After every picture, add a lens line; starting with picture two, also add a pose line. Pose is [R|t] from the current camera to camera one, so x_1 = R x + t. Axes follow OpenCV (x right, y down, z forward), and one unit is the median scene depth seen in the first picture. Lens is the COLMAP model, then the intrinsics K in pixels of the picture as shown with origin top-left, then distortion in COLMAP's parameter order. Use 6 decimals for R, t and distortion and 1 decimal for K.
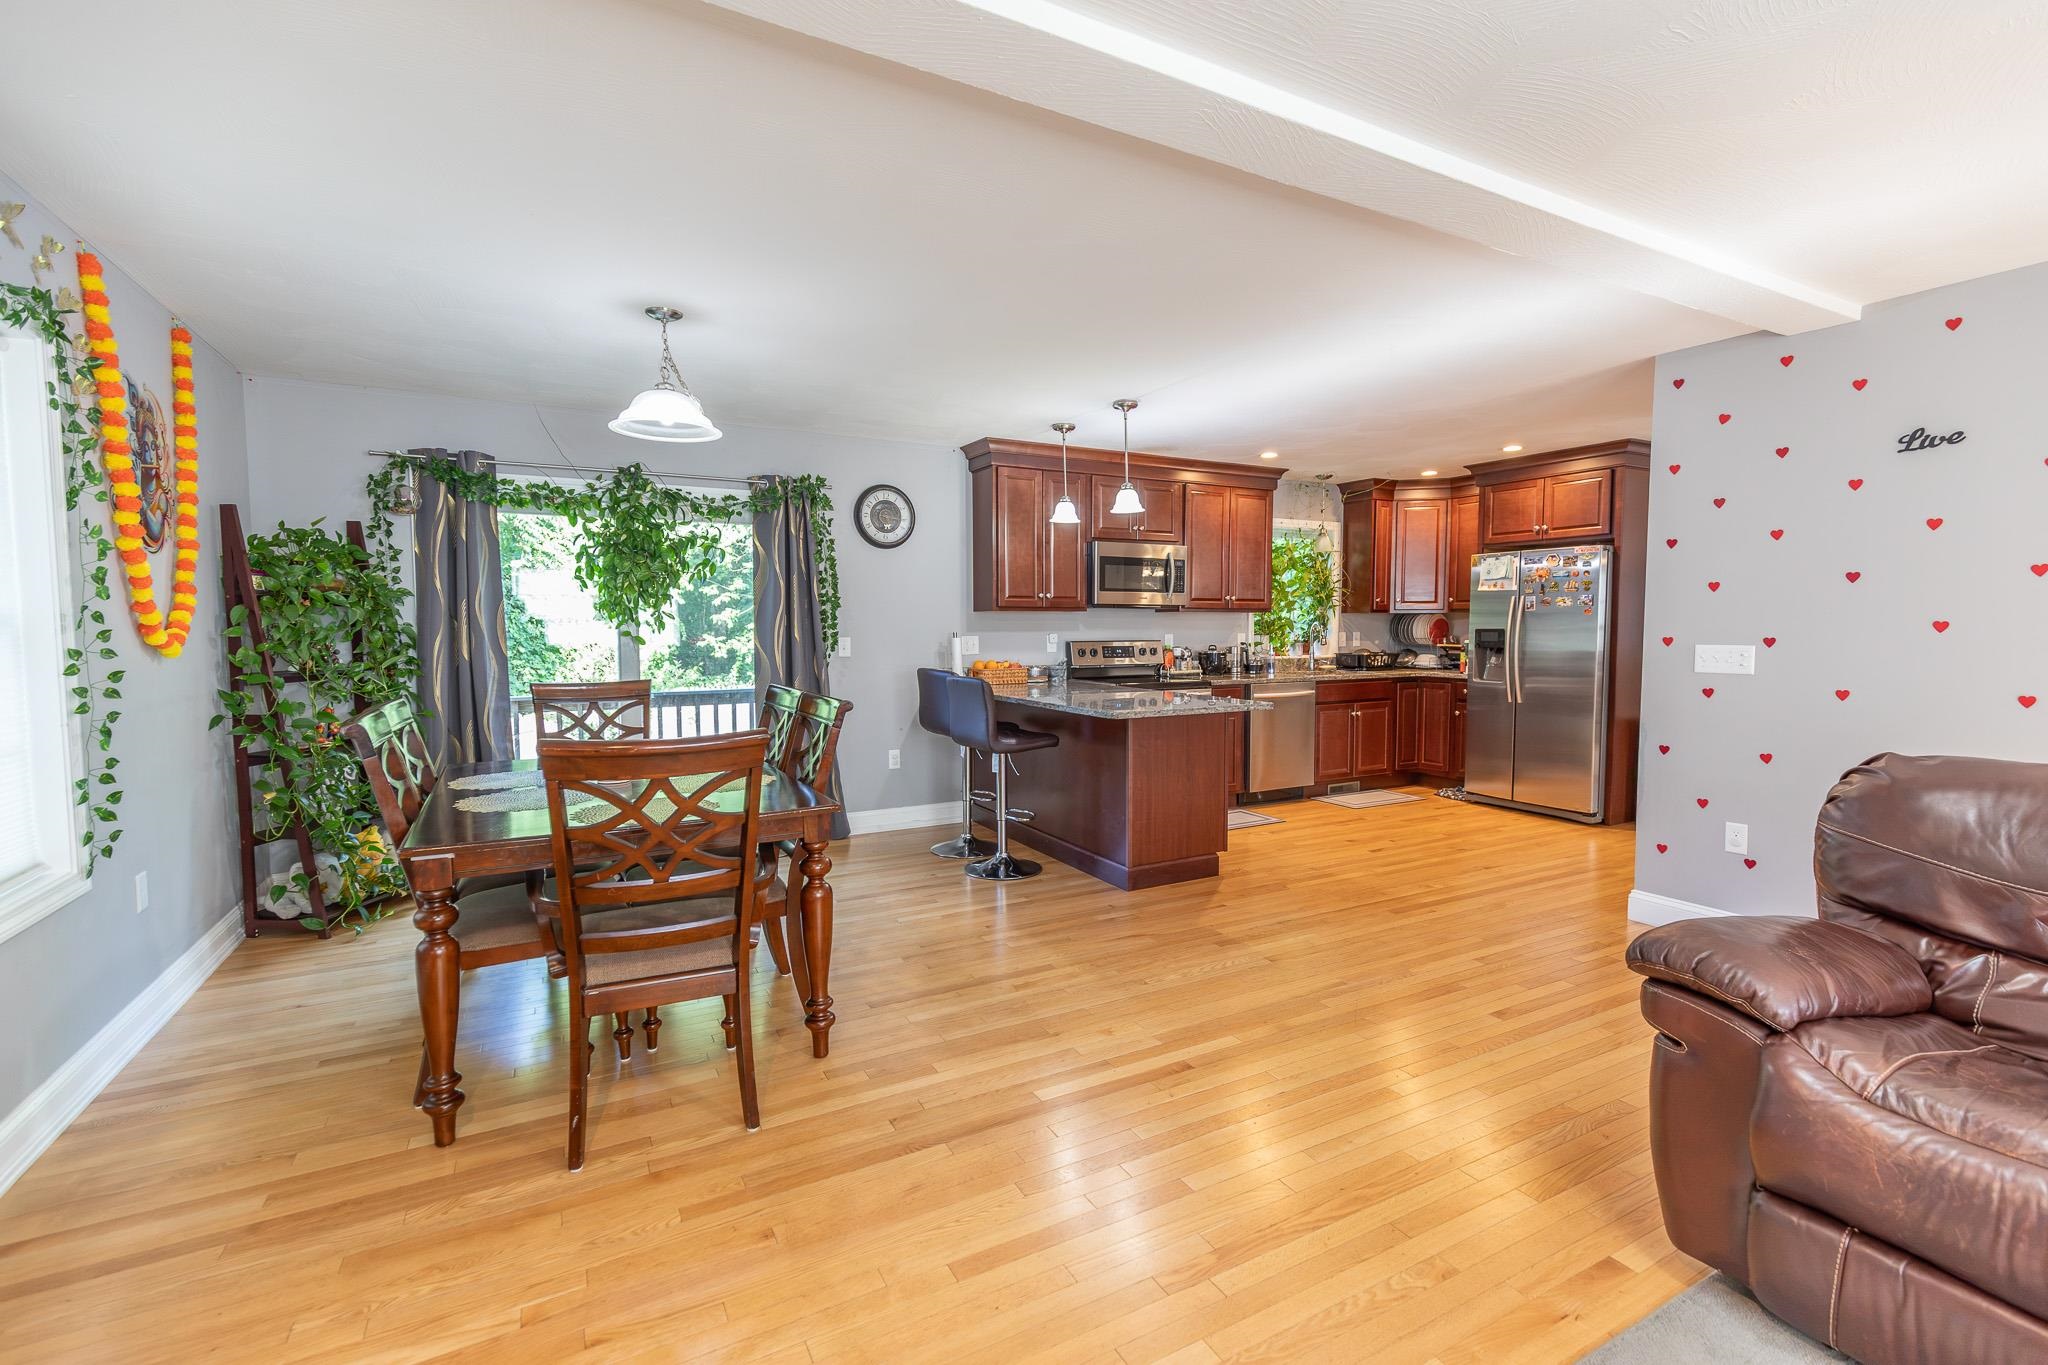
lens RADIAL K [[909.1, 0, 1038.2], [0, 909.1, 679.7], [0, 0, 1]] dist [0.008916, -0.002602]
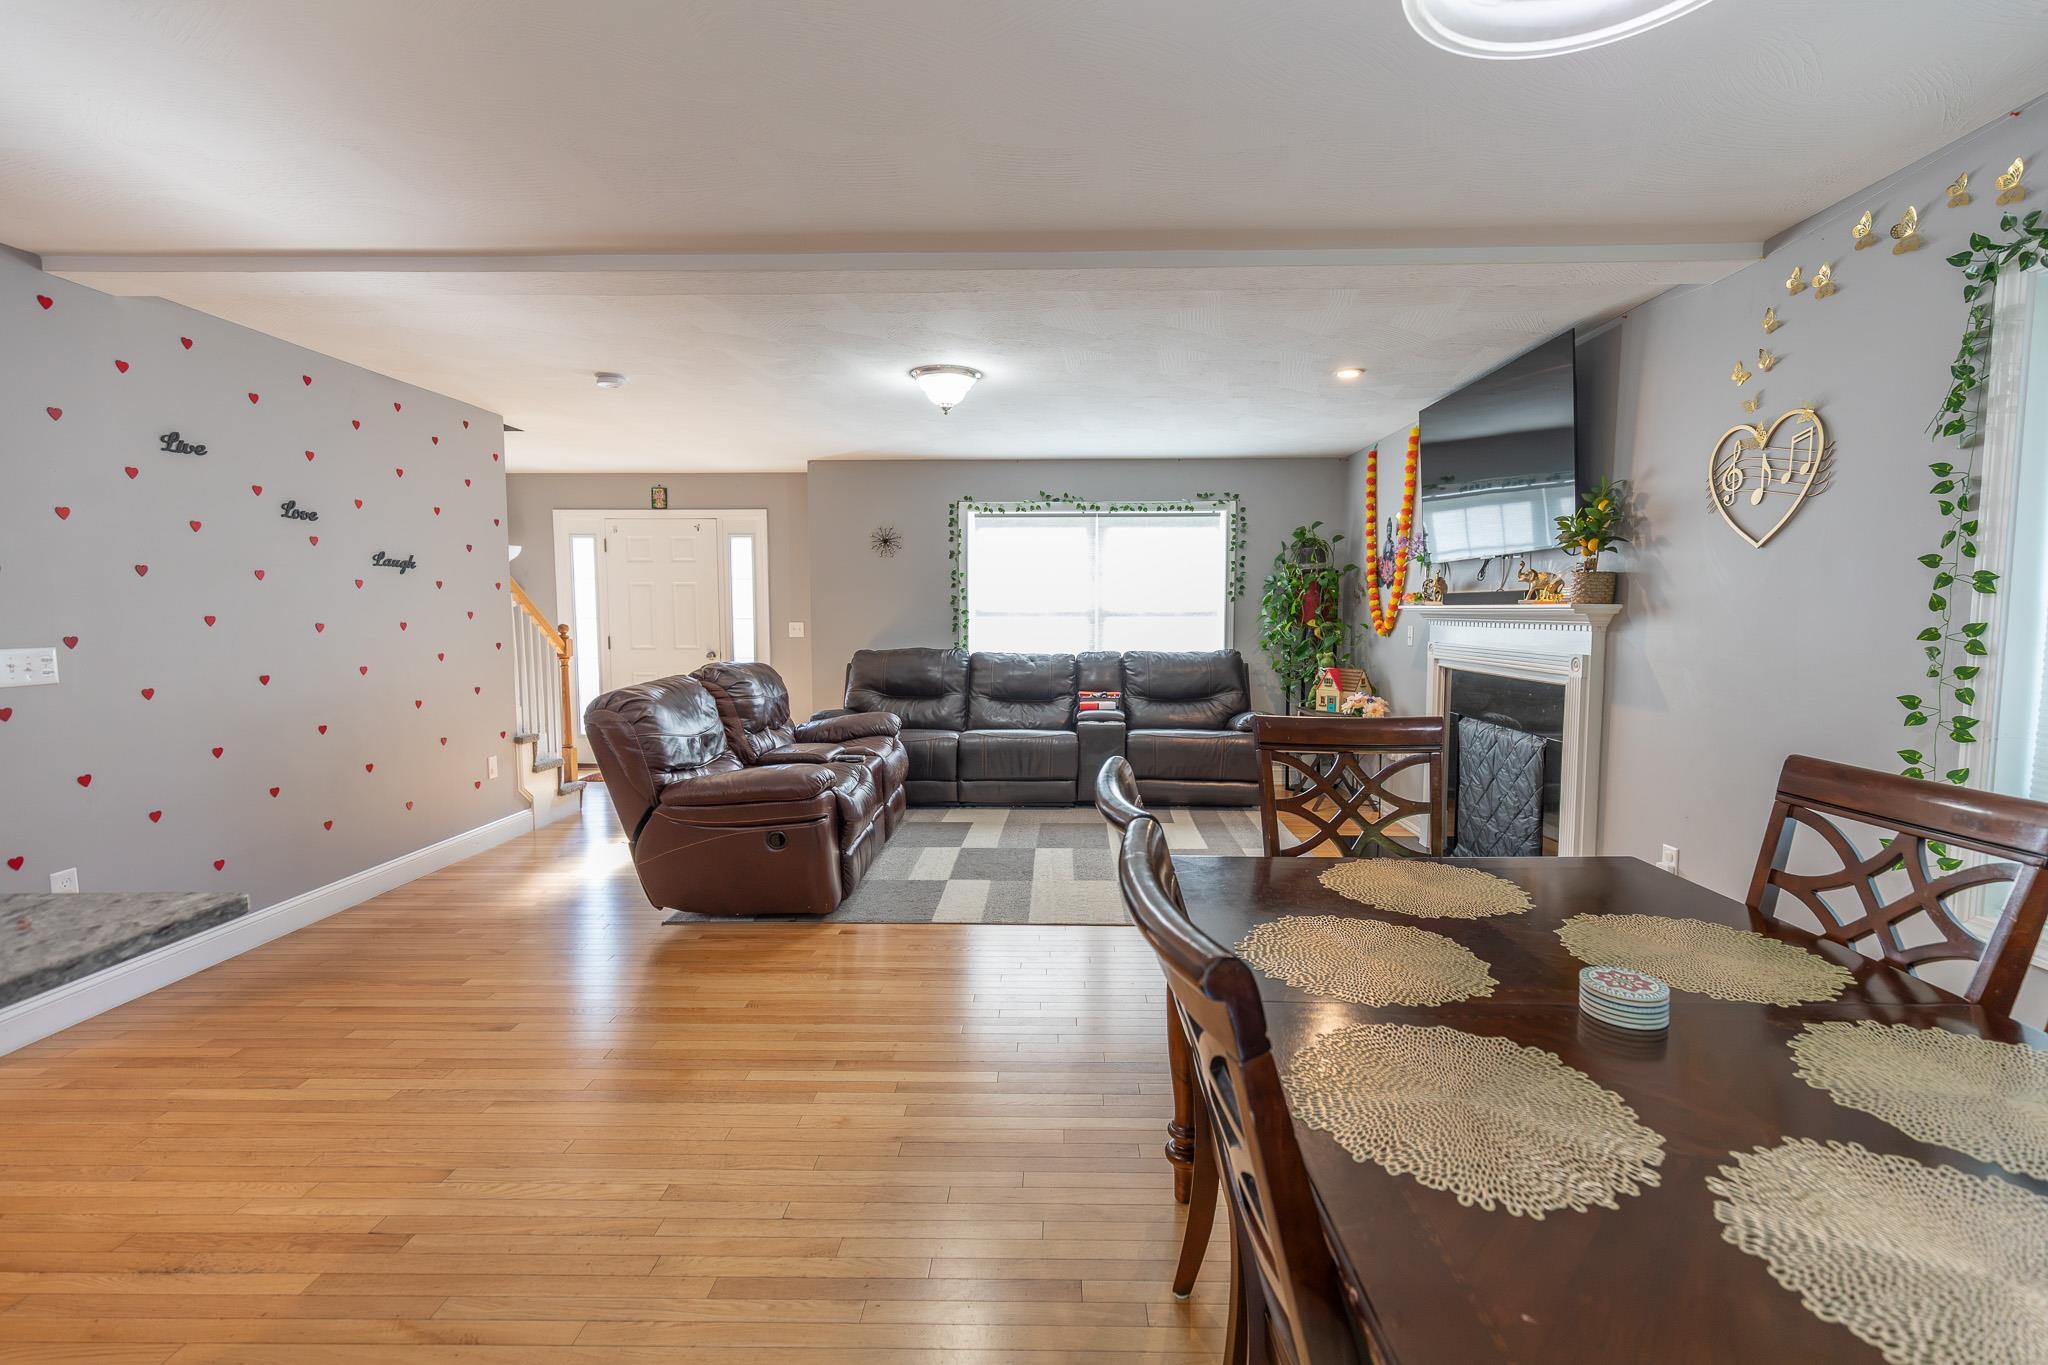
lens RADIAL K [[909.1, 0, 1040.2], [0, 909.1, 678.3], [0, 0, 1]] dist [0.008916, -0.002602]
pose [[-0.867694, -0.036291, 0.495773, -0.231672], [0.032884, 0.990957, 0.130091, -0.053253], [-0.496011, 0.129182, -0.858653, 0.780169]]
